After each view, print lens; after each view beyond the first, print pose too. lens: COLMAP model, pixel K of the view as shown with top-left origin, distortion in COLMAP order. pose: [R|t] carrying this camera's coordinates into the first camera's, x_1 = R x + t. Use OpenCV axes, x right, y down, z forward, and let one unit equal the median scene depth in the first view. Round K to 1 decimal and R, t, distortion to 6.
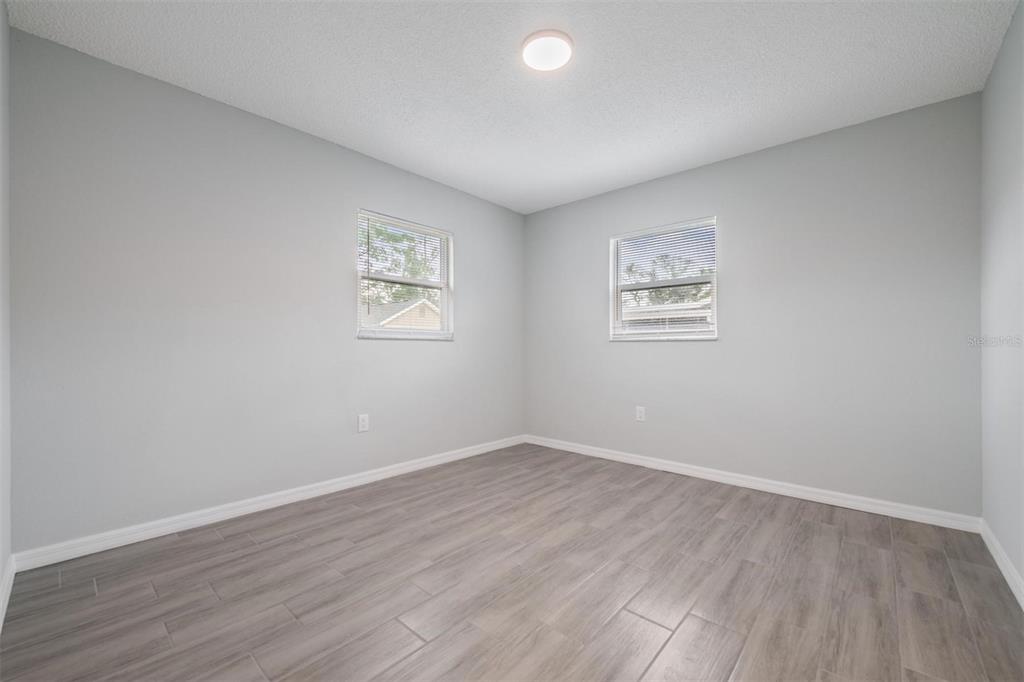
lens RADIAL K [[414.6, 0, 508.6], [0, 414.6, 346.1], [0, 0, 1]] dist [-0.007903, -0.000220]
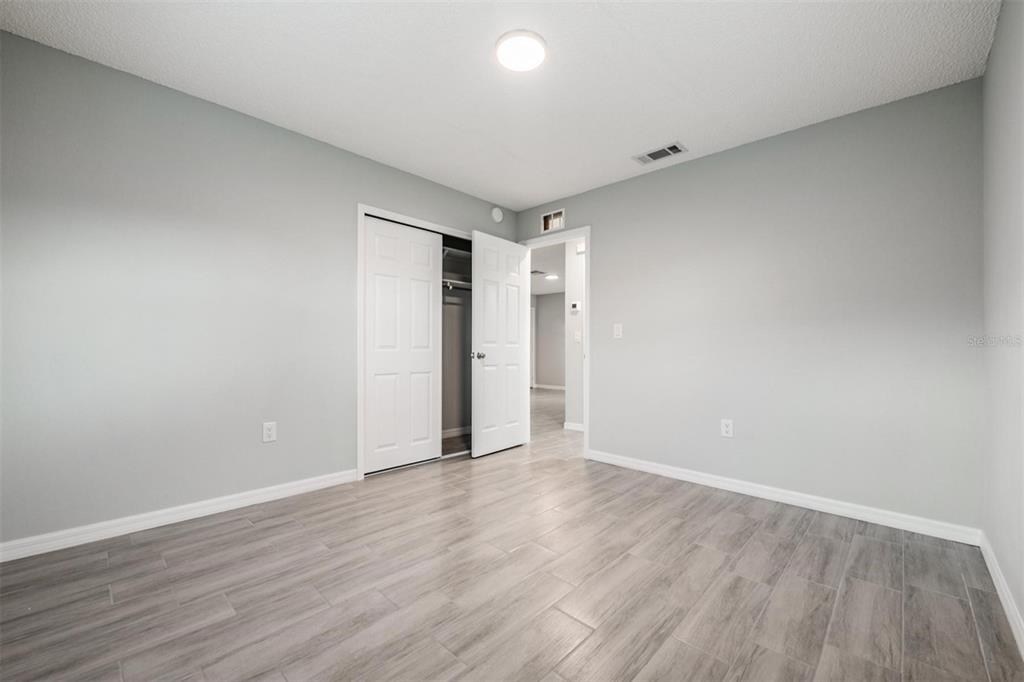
lens RADIAL K [[414.6, 0, 508.6], [0, 414.6, 346.1], [0, 0, 1]] dist [-0.007903, -0.000220]
pose [[-0.999437, -0.013574, 0.030681, 0.089631], [-0.014052, 0.999782, -0.015448, 0.017175], [-0.030465, -0.015870, -0.999410, 1.897607]]
